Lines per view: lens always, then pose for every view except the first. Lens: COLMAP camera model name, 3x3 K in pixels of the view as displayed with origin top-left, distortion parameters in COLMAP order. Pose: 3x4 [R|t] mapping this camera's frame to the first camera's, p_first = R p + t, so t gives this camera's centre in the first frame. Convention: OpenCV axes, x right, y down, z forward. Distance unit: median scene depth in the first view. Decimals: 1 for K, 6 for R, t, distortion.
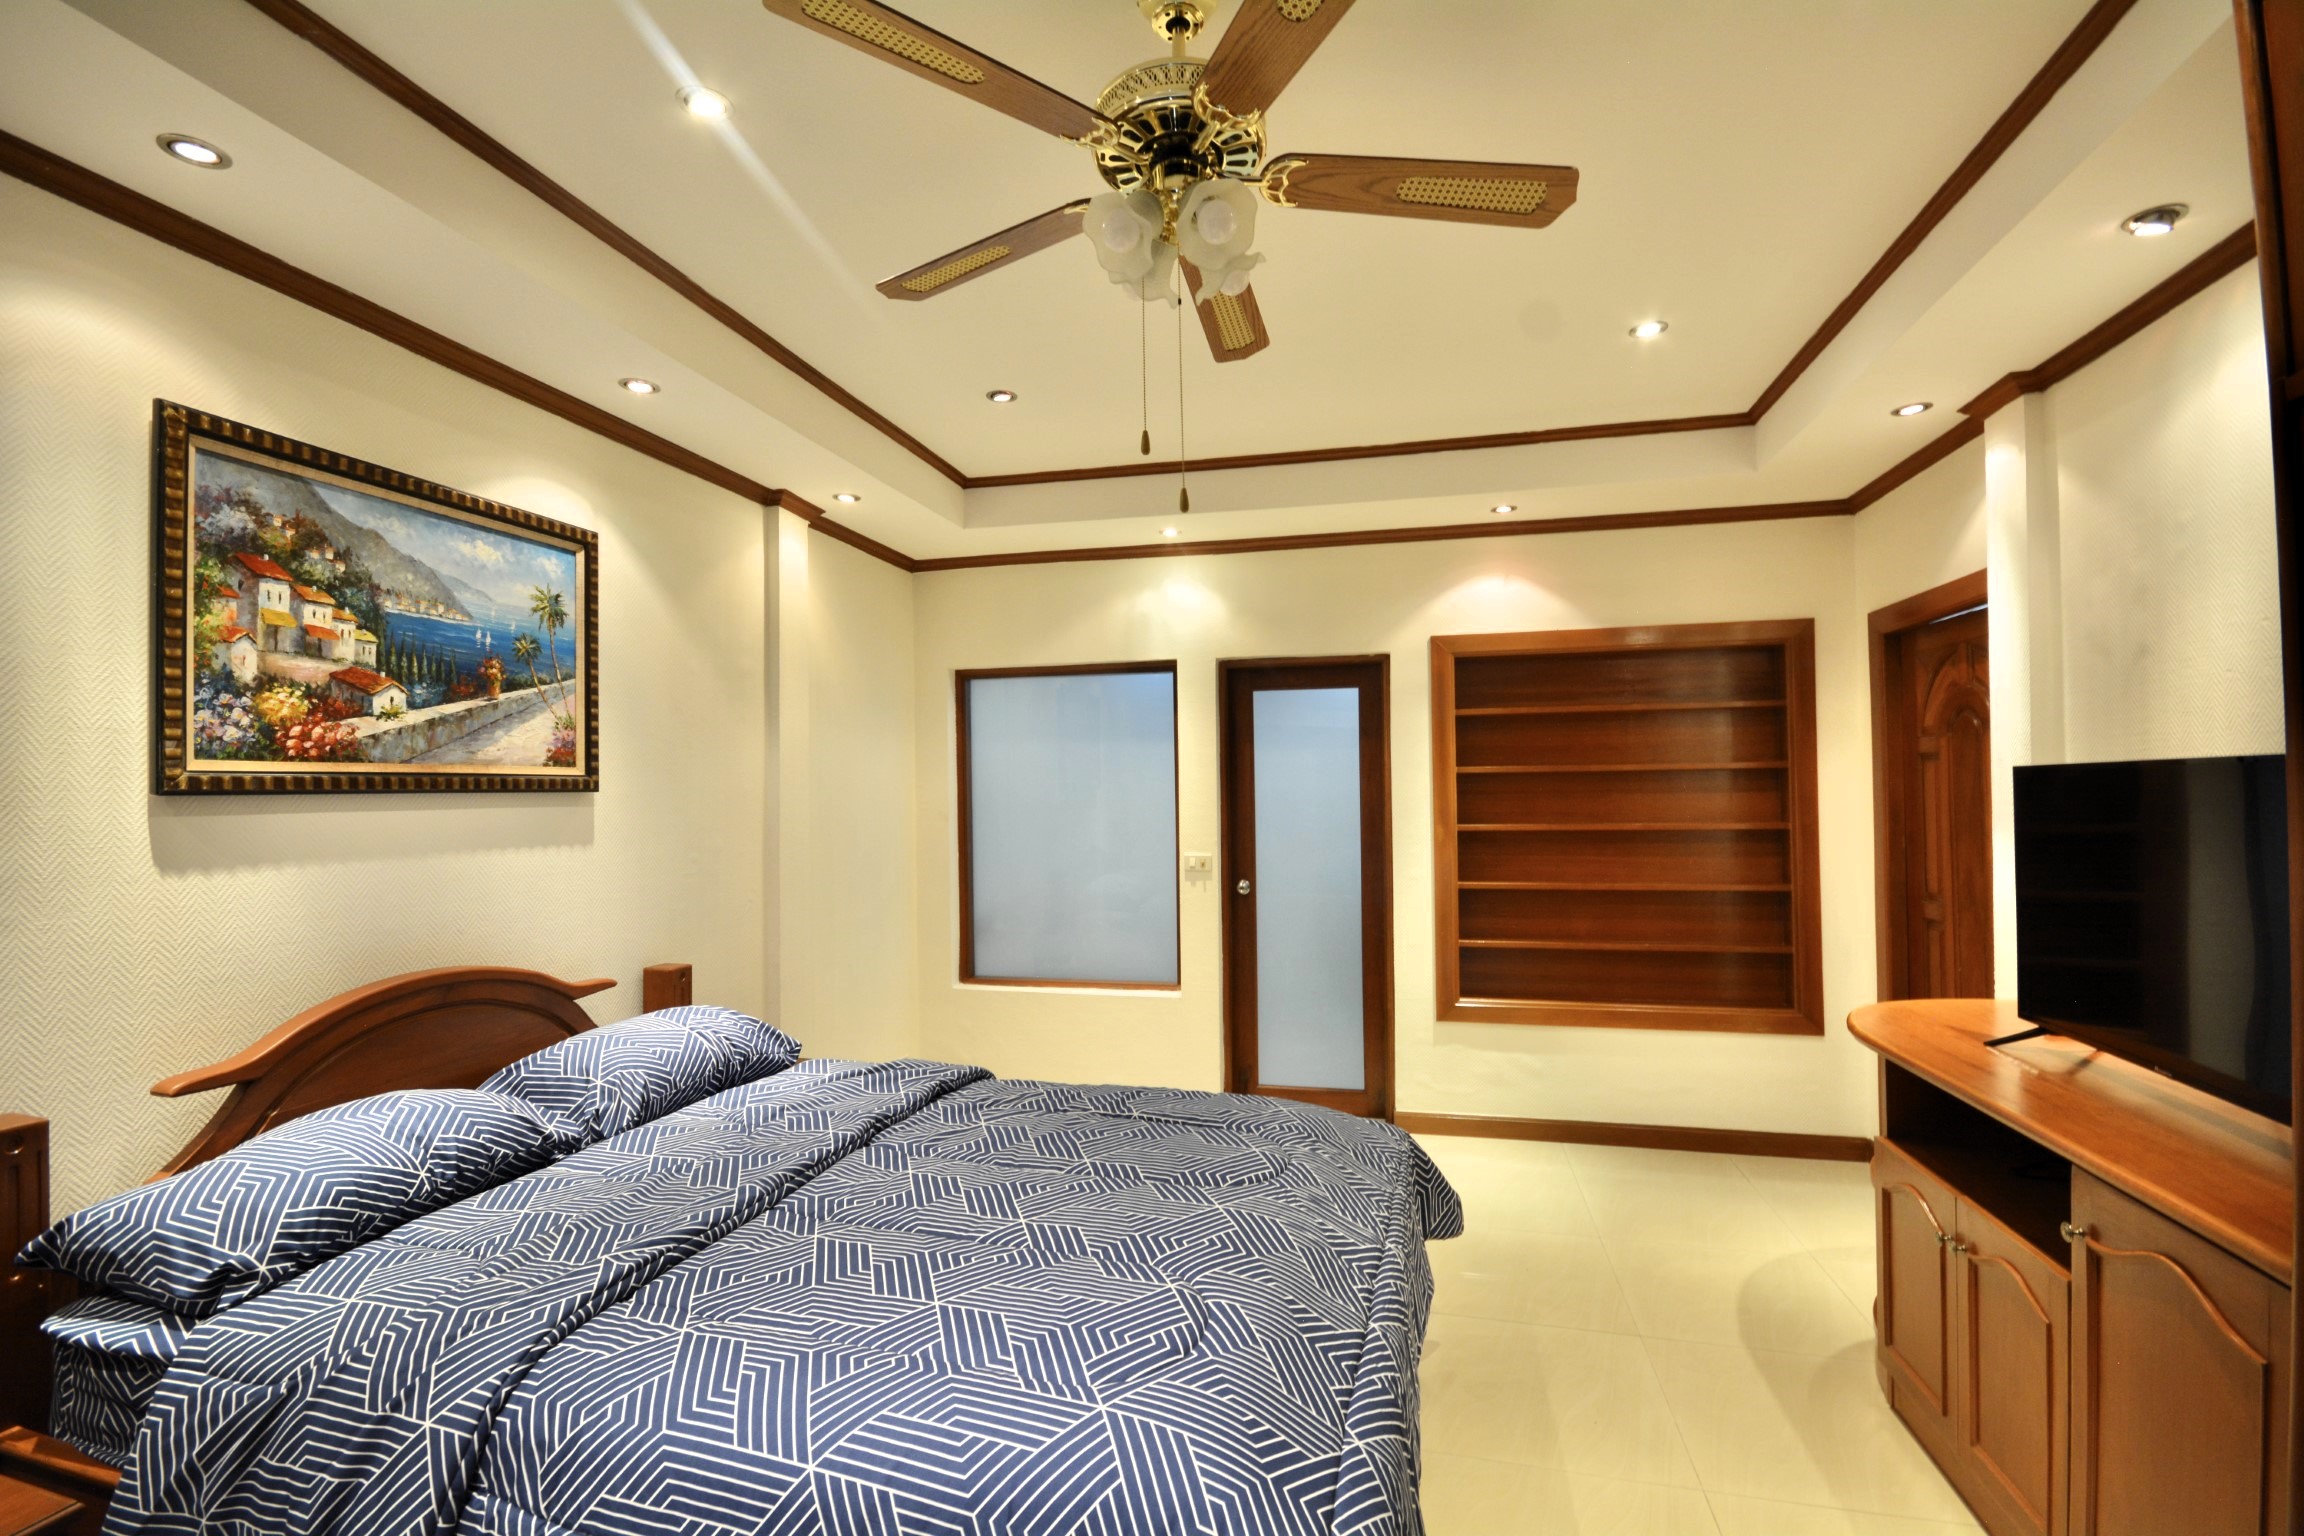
lens RADIAL K [[1011.1, 0, 1155.6], [0, 1011.1, 774.1], [0, 0, 1]] dist [0.015765, -0.015027]
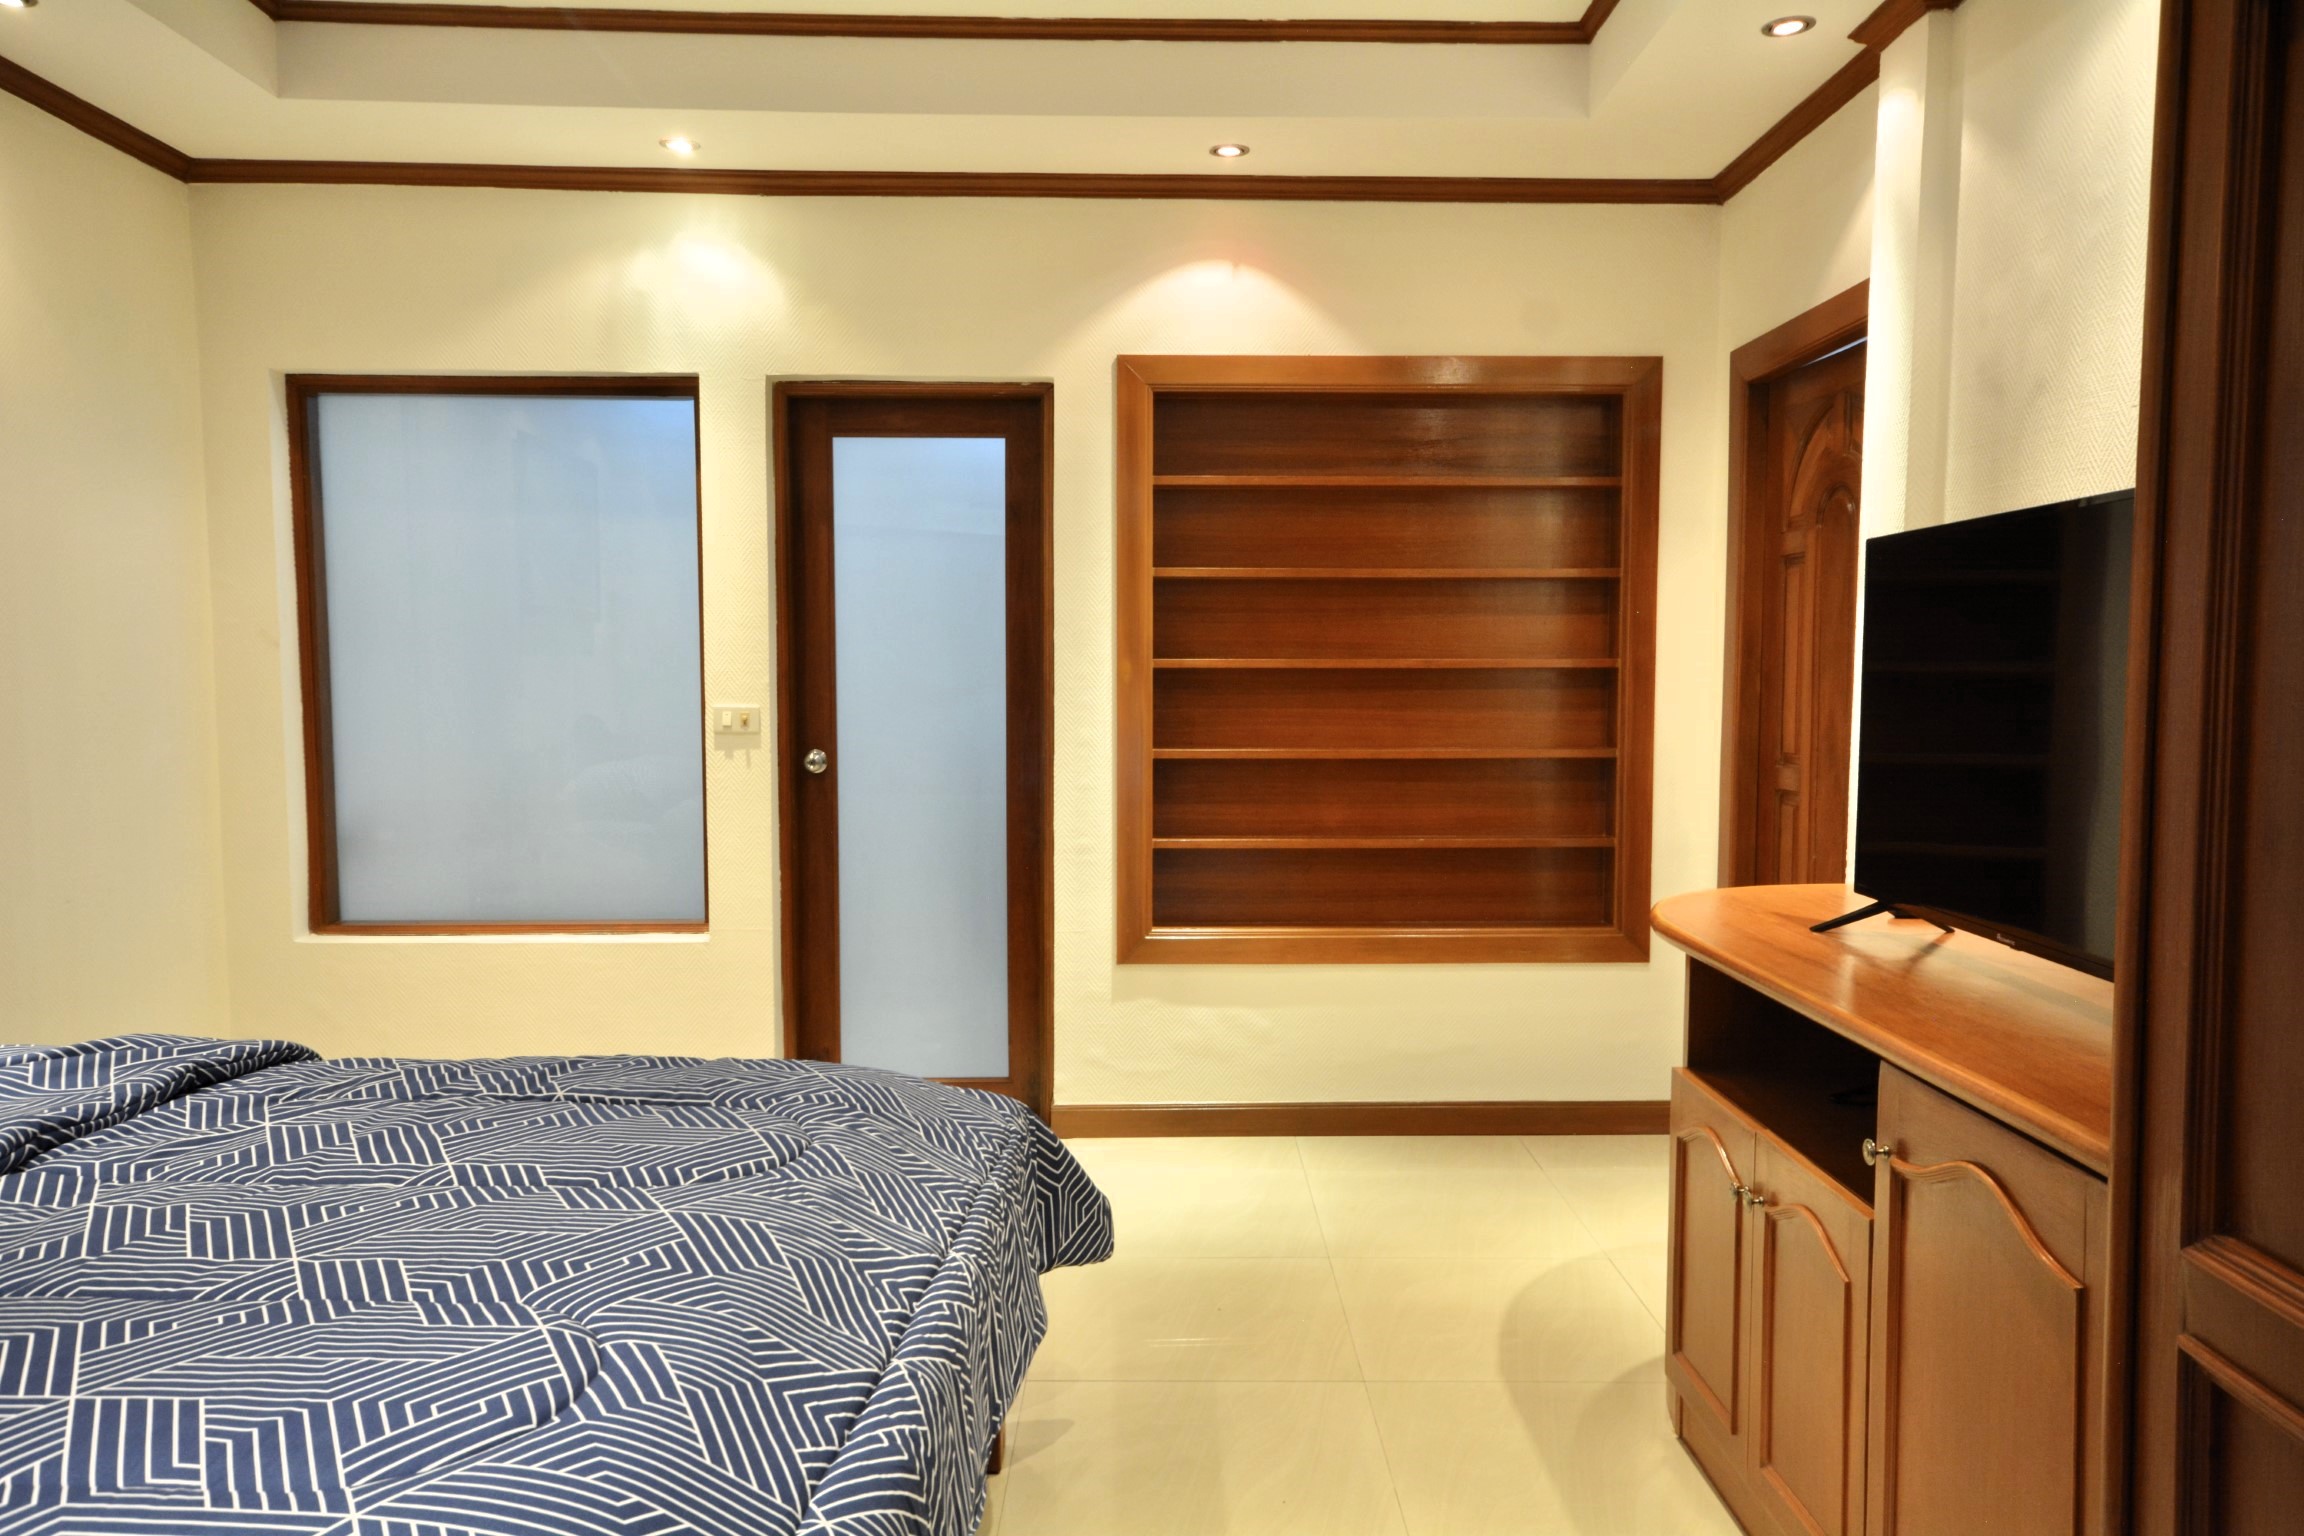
lens RADIAL K [[1619.1, 0, 1152.0], [0, 1619.1, 768.0], [0, 0, 1]] dist [0.000877, 0.046760]
pose [[0.969467, -0.004502, 0.245181, 0.088908], [-0.015714, 0.996636, 0.080436, 0.069138], [-0.244719, -0.081833, 0.966135, 0.020567]]
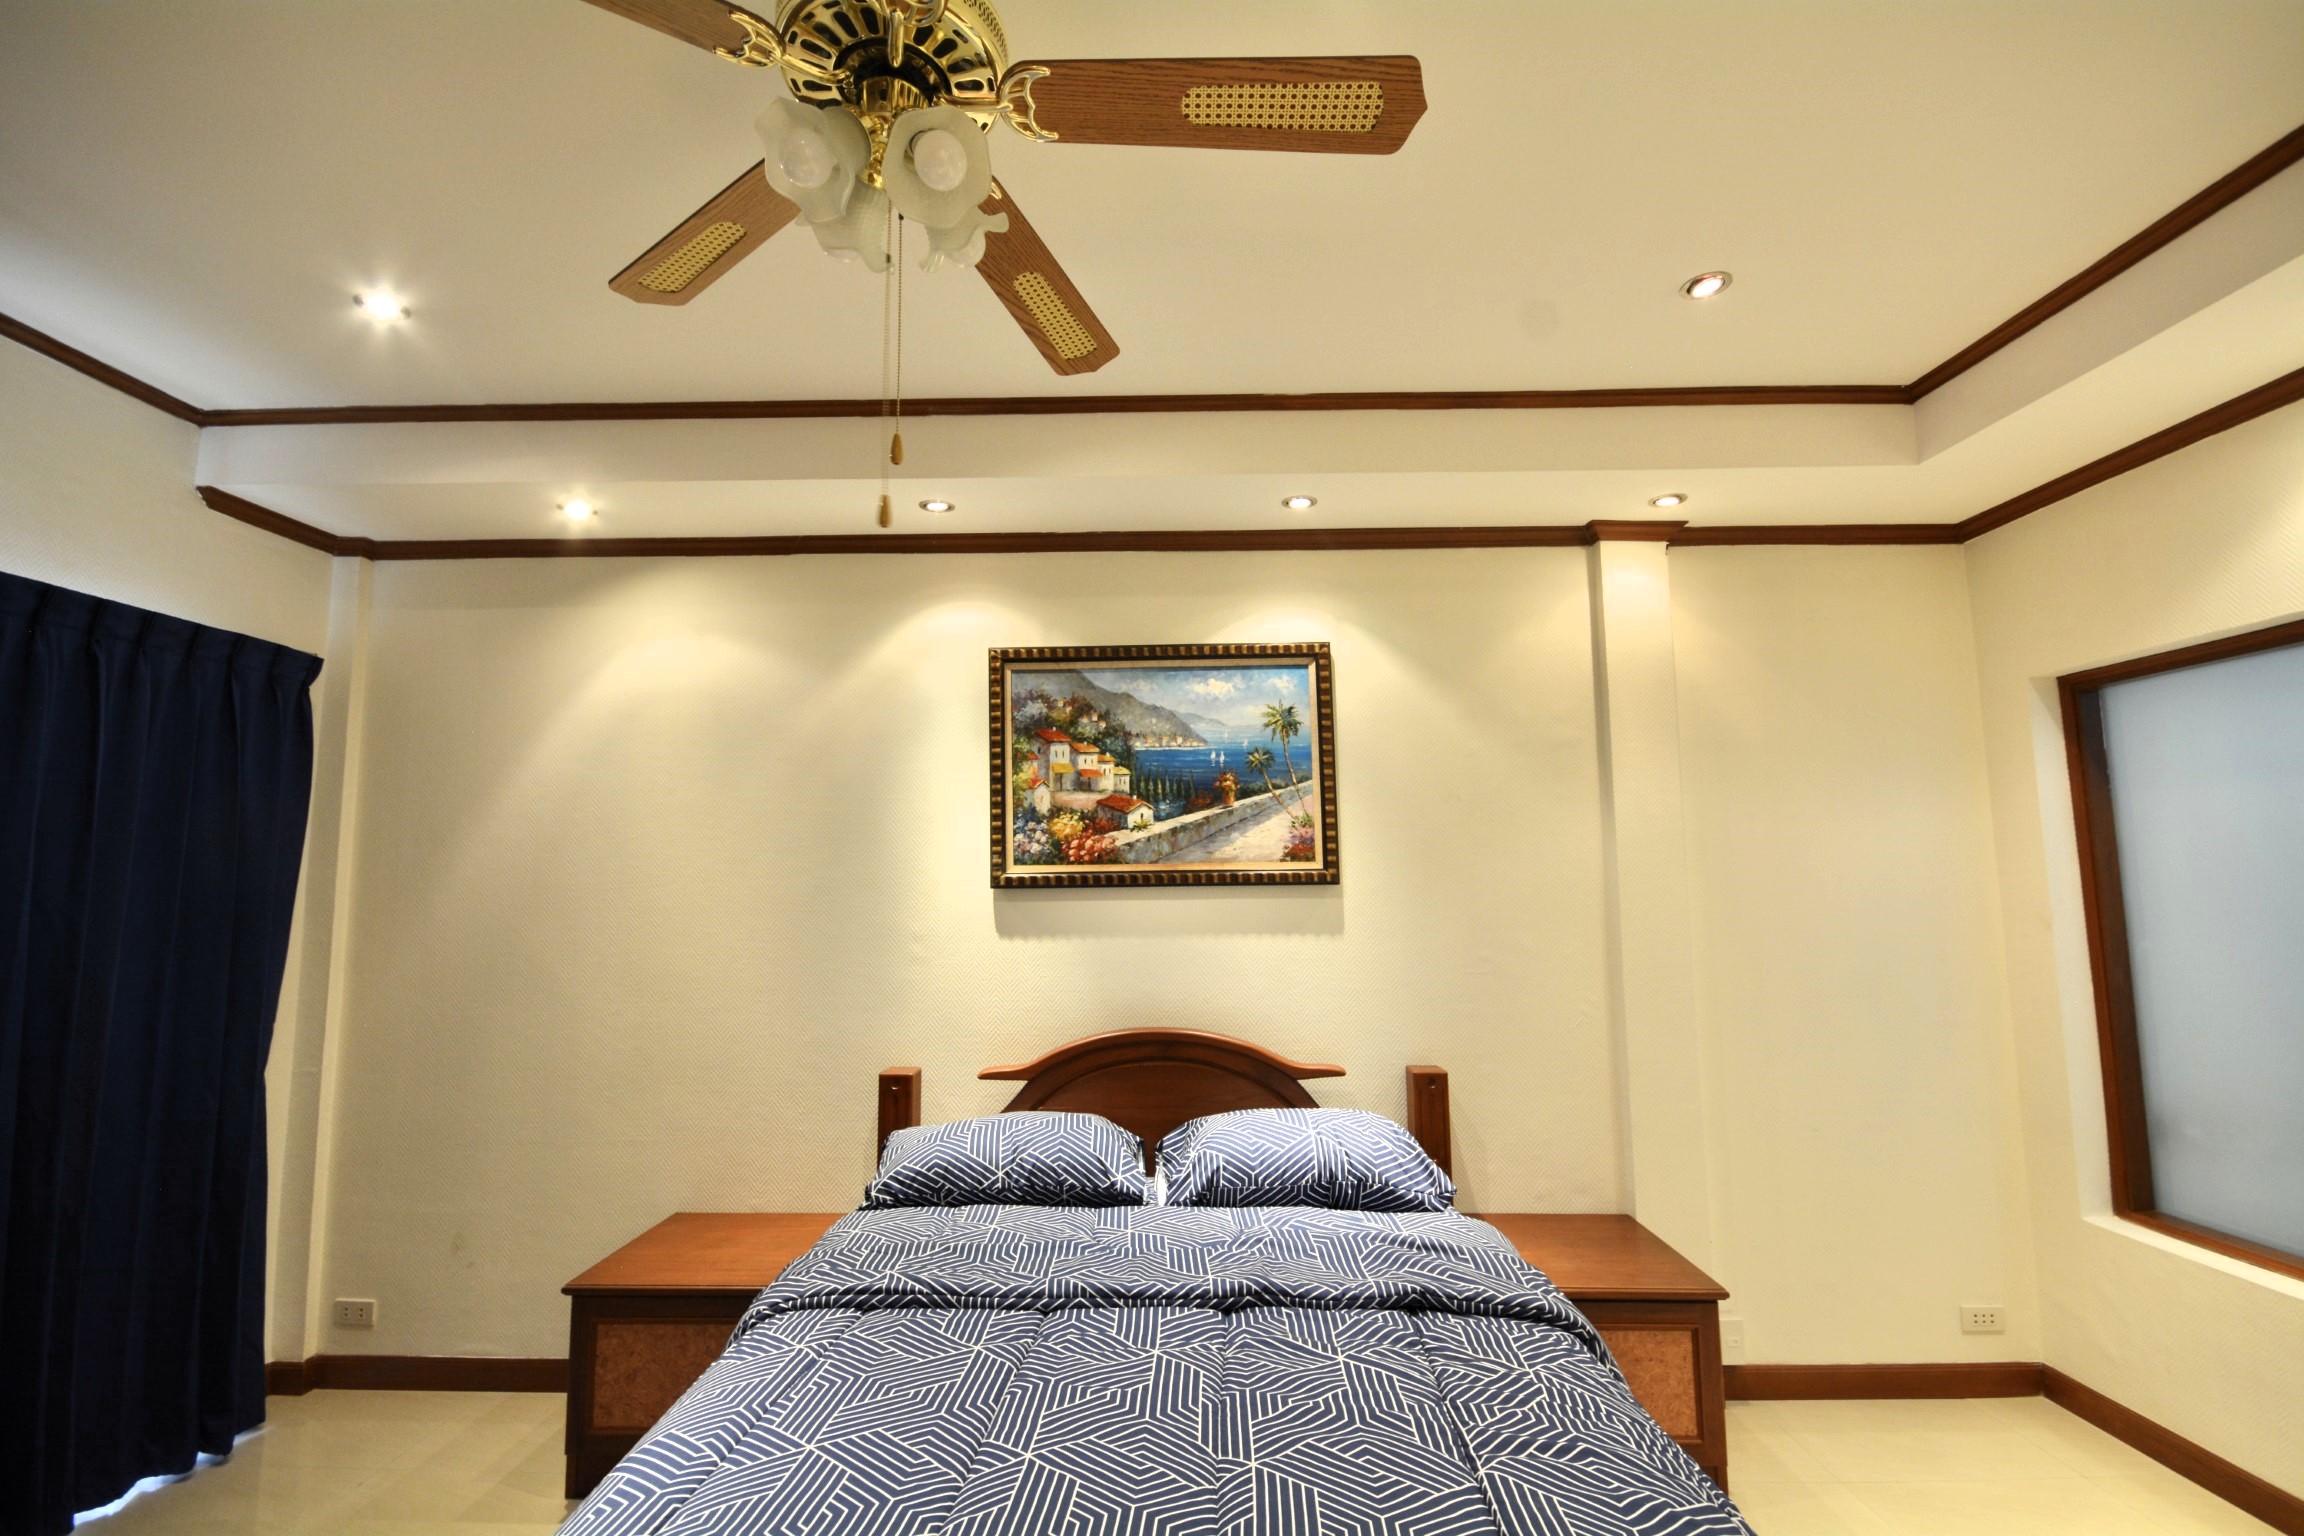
lens RADIAL K [[1022.2, 0, 1183.3], [0, 1022.2, 783.8], [0, 0, 1]] dist [0.000532, 0.000737]
pose [[0.231200, -0.080949, -0.969533, 0.563774], [0.023185, 0.996708, -0.077689, -0.009750], [0.972630, -0.004517, 0.232316, 0.749035]]
